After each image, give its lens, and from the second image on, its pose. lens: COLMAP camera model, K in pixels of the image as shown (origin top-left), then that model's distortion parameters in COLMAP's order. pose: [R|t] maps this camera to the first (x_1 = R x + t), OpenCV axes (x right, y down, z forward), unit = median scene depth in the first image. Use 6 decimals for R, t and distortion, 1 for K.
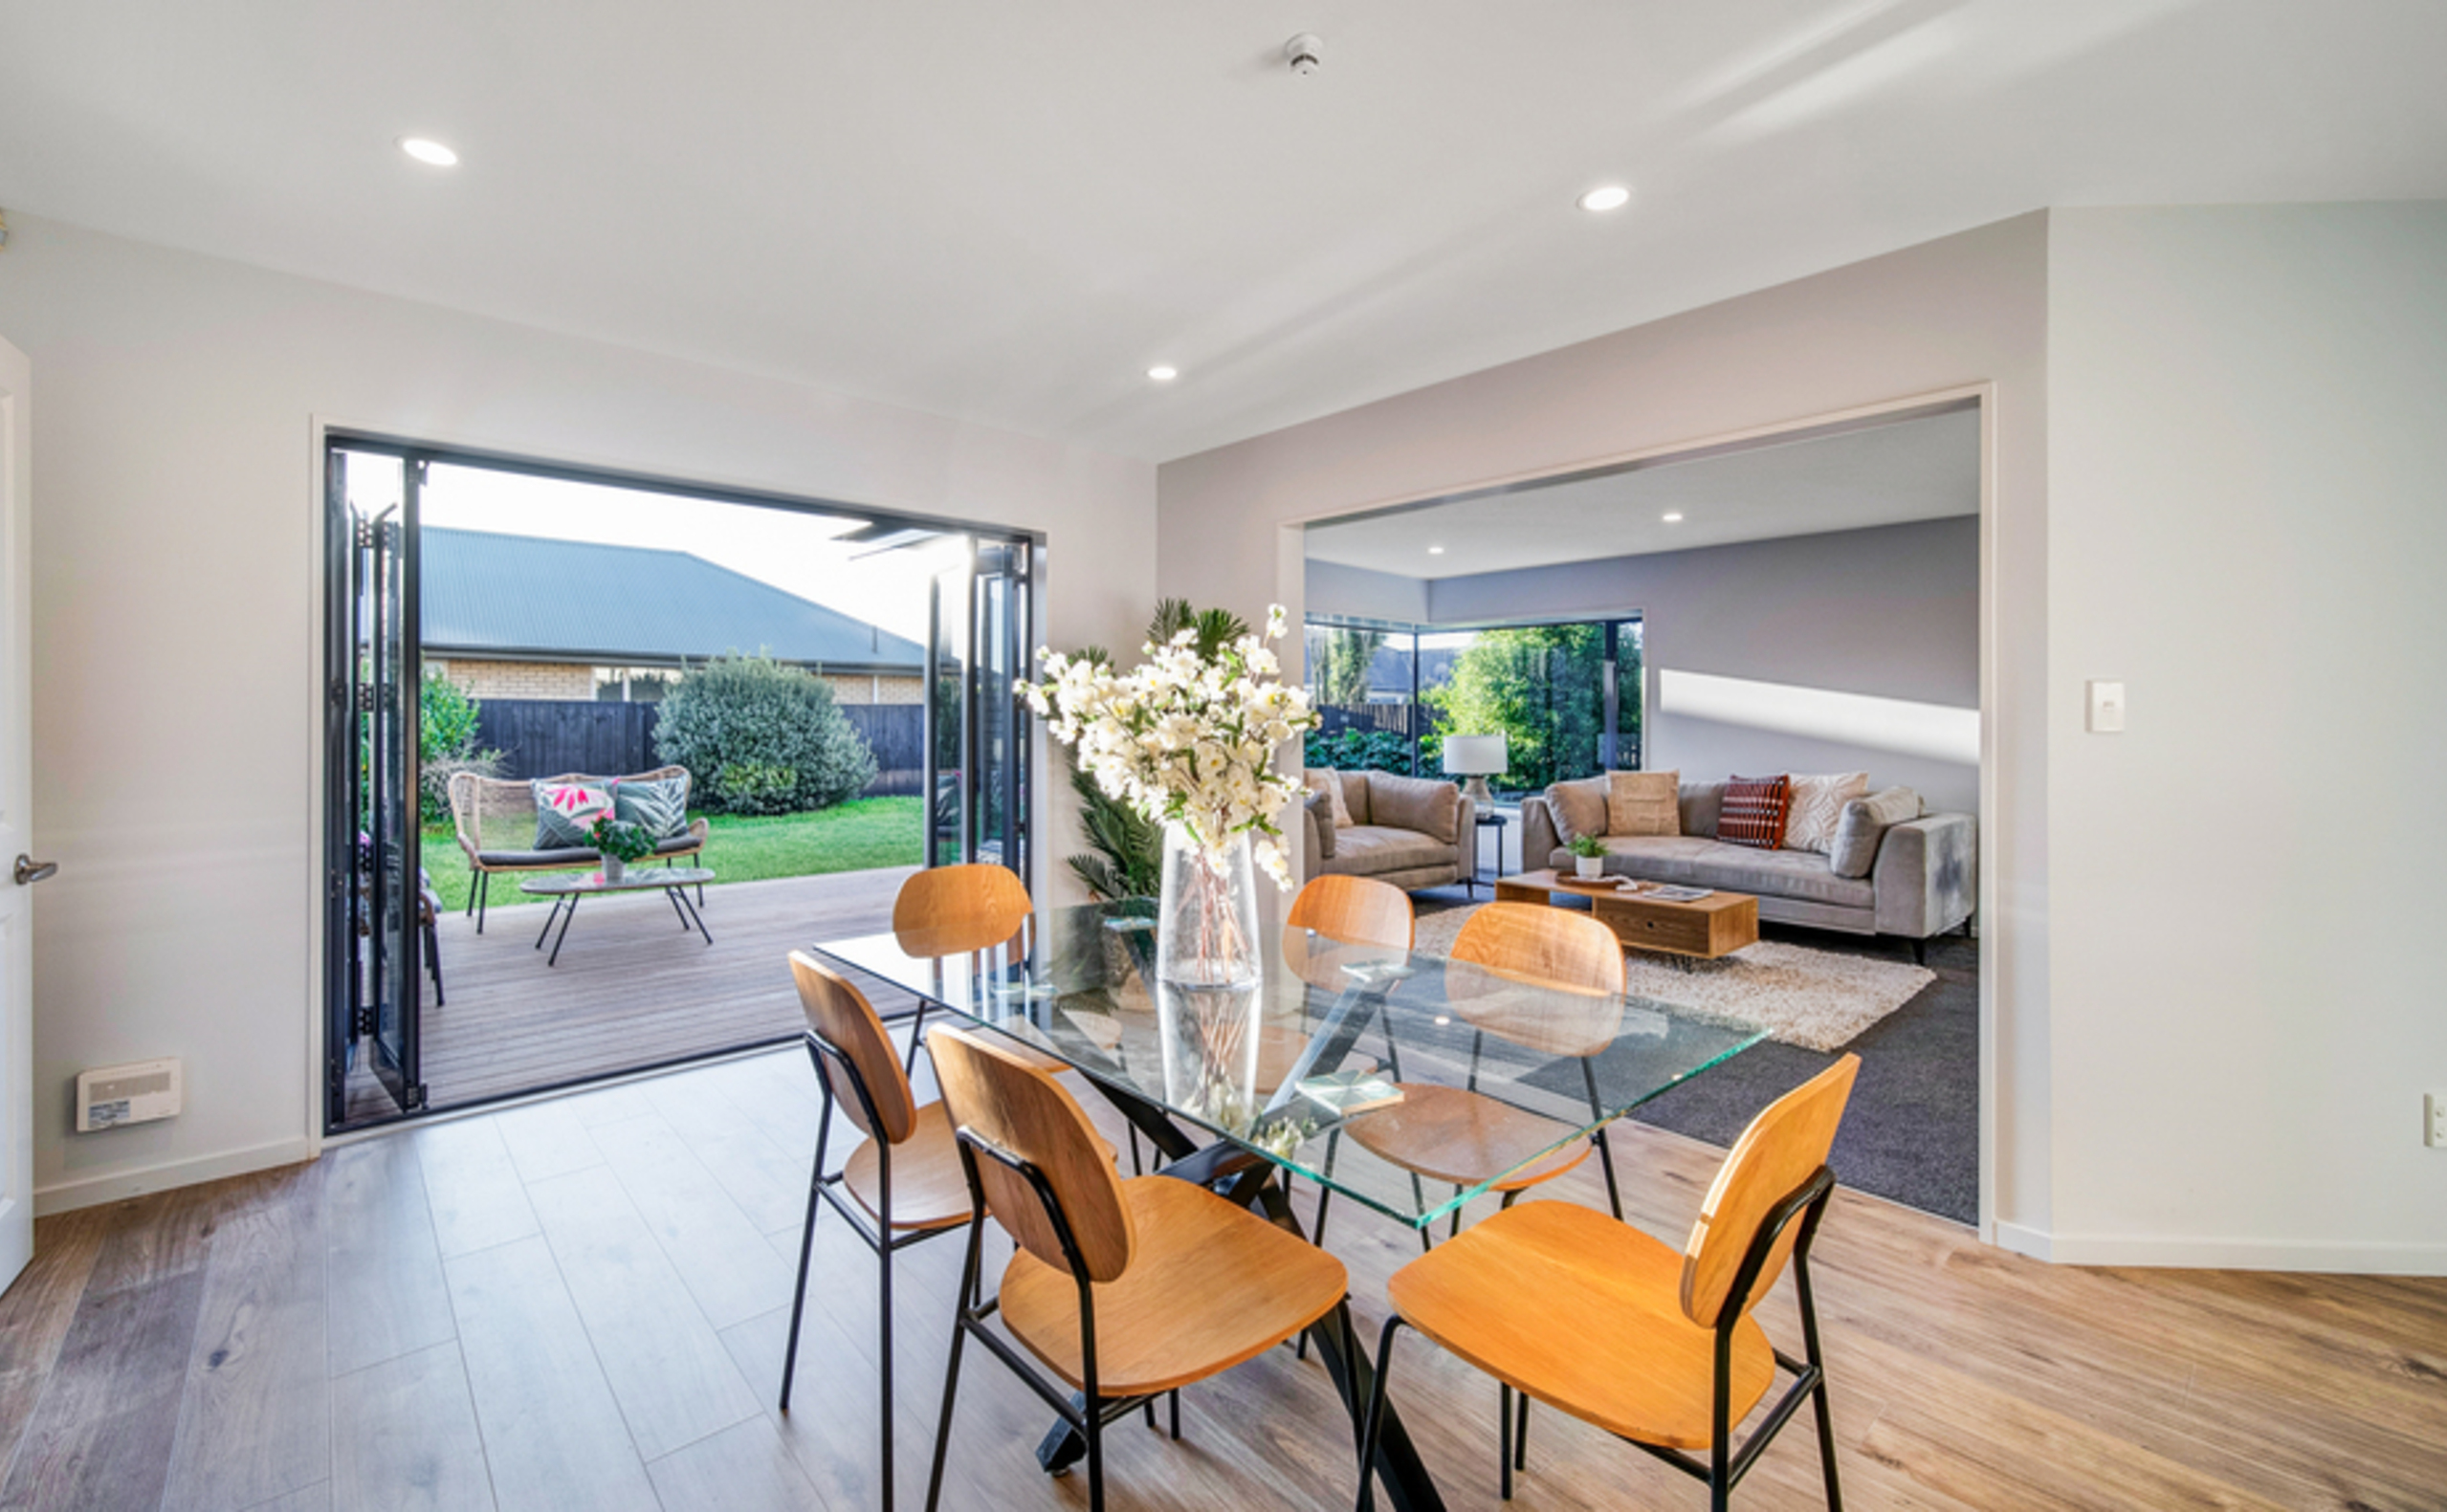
lens RADIAL K [[995.1, 0, 1193.3], [0, 995.1, 712.6], [0, 0, 1]] dist [-0.000151, -0.000036]
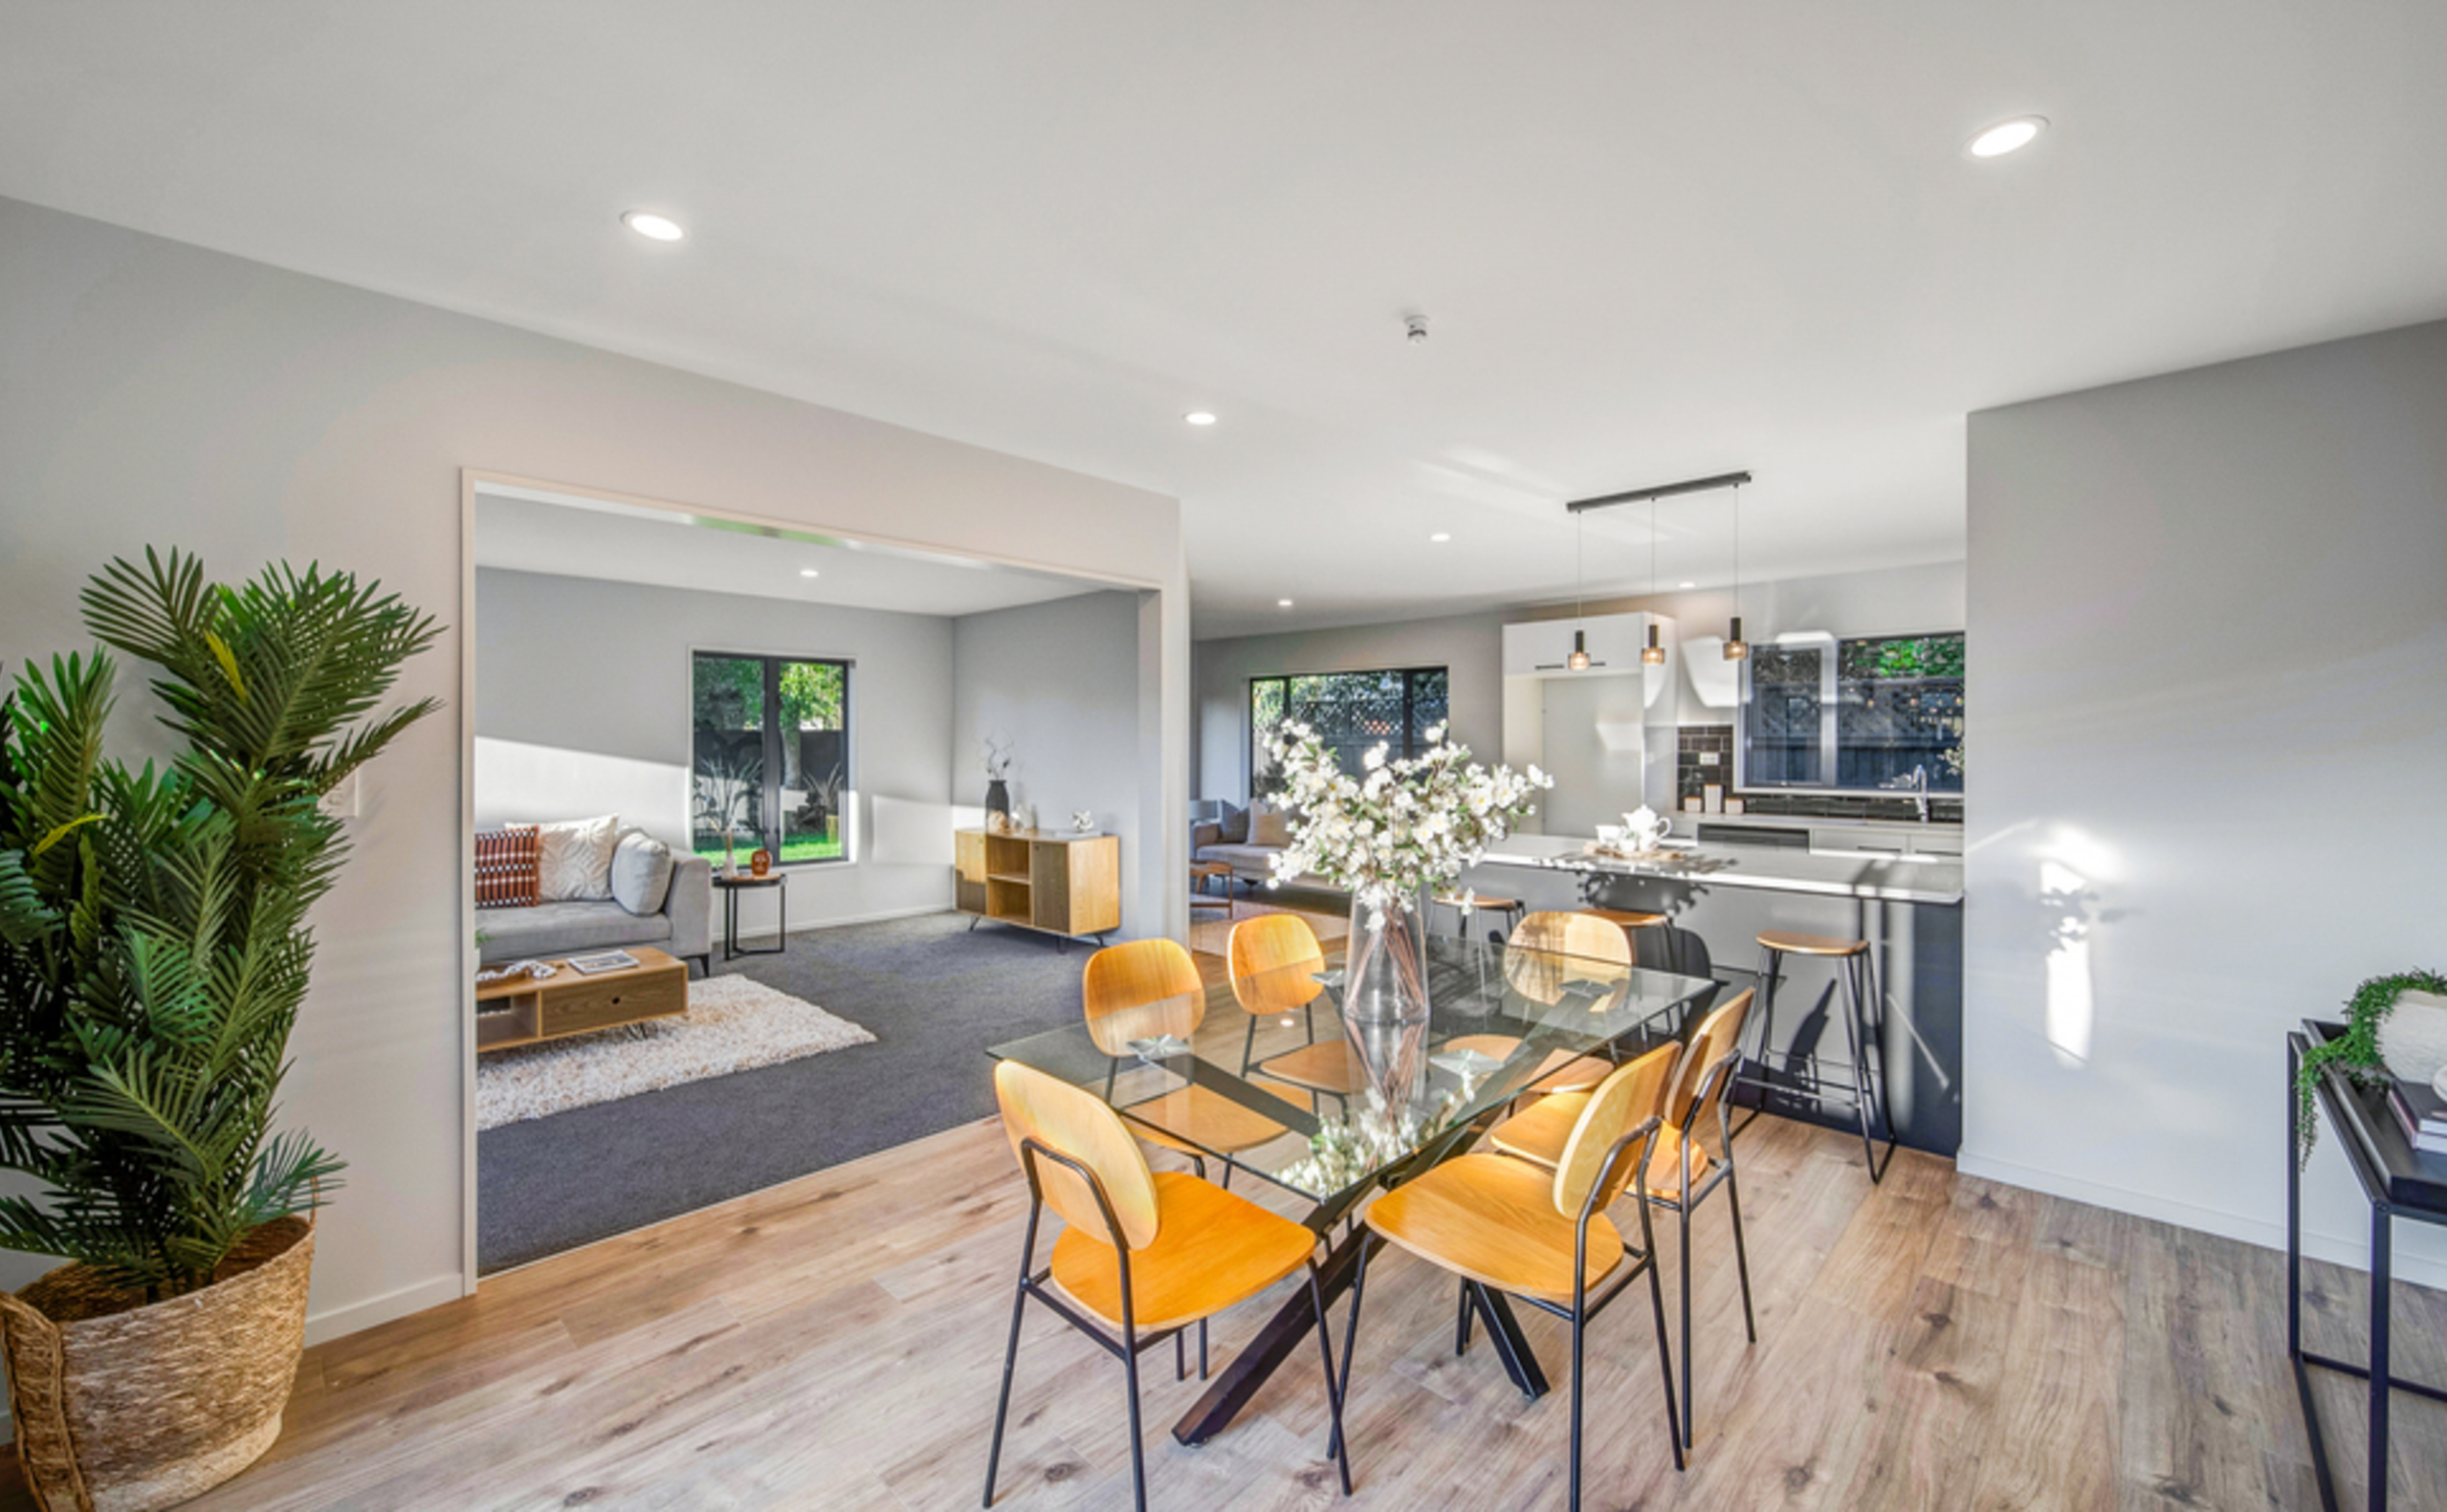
lens RADIAL K [[987.5, 0, 1167.0], [0, 987.5, 749.2], [0, 0, 1]] dist [0.000081, -0.000141]
pose [[-0.089706, -0.010099, 0.995917, -0.431432], [-0.003490, 0.999946, 0.009825, -0.023323], [-0.995962, -0.002595, -0.089737, 0.527912]]
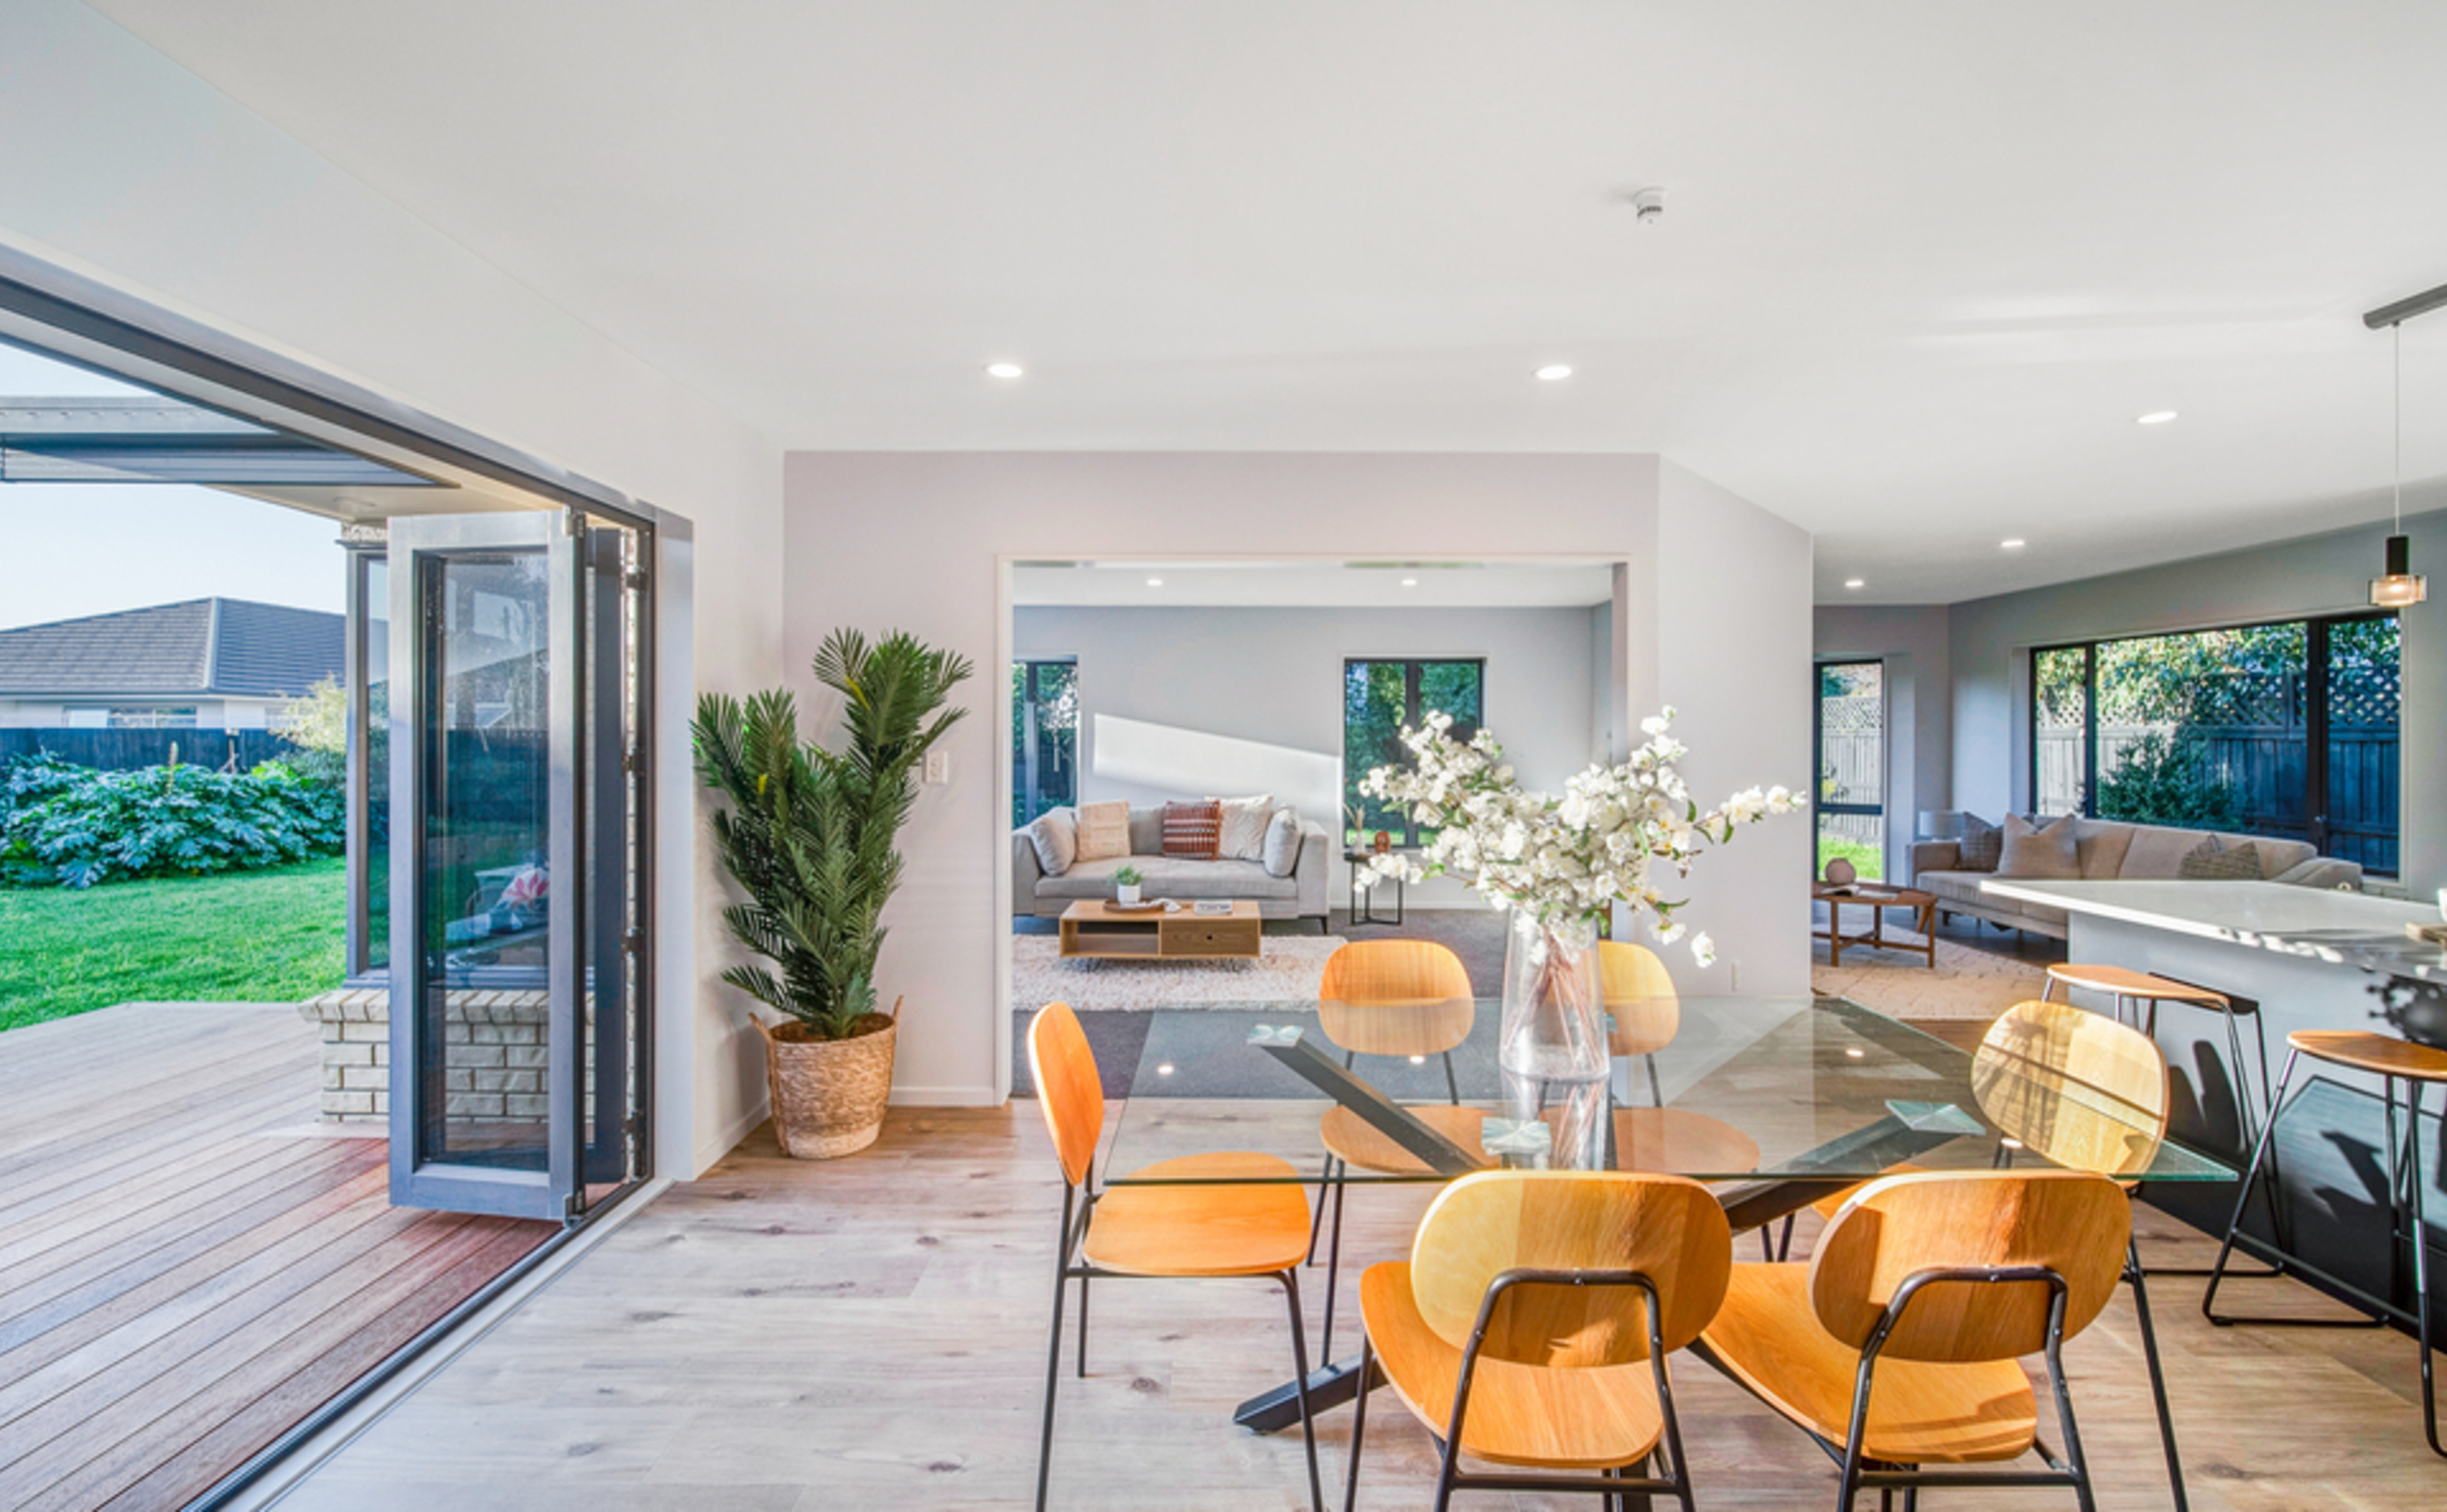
lens RADIAL K [[966.7, 0, 1229.5], [0, 966.7, 740.2], [0, 0, 1]] dist [-0.001956, -0.000368]
pose [[0.658784, -0.006652, 0.752303, -0.333611], [0.000259, 0.999963, 0.008615, -0.024354], [-0.752332, -0.005480, 0.658761, 0.207696]]
